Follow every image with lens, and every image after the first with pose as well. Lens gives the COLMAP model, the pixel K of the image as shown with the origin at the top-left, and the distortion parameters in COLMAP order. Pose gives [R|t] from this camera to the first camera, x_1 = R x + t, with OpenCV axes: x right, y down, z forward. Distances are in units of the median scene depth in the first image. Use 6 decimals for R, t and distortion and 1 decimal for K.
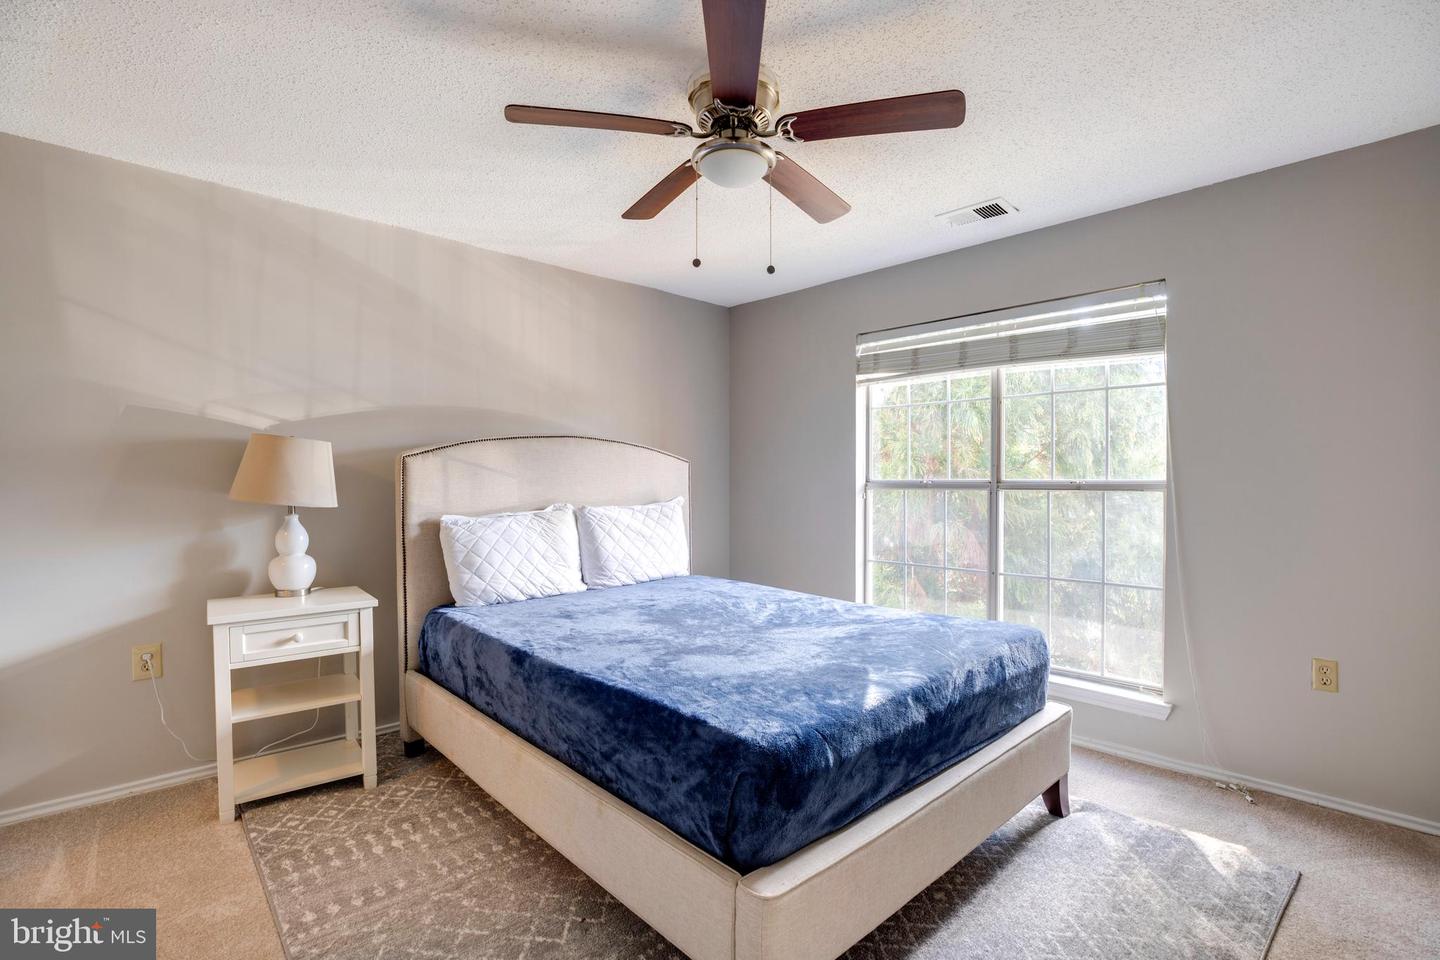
lens RADIAL K [[674.5, 0, 733.5], [0, 674.5, 486.8], [0, 0, 1]] dist [-0.025908, 0.000236]
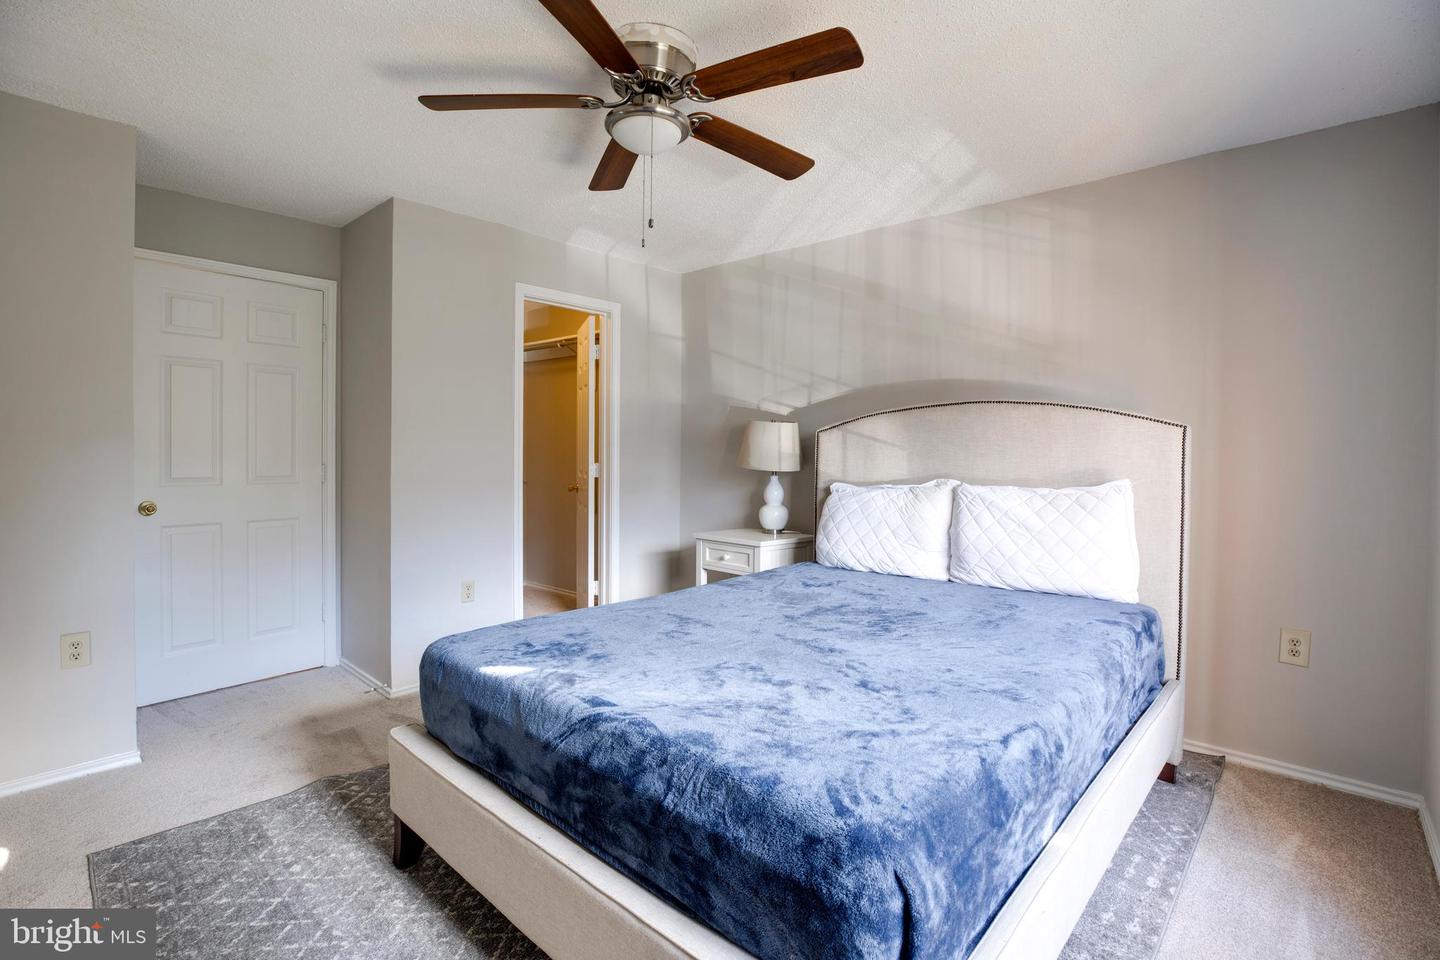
lens RADIAL K [[680.2, 0, 722.6], [0, 680.2, 458.3], [0, 0, 1]] dist [-0.000104, 0.000120]
pose [[0.090455, 0.009421, -0.995856, 0.654357], [-0.023933, 0.999687, 0.007283, -0.002278], [0.995613, 0.023175, 0.090652, 0.671671]]
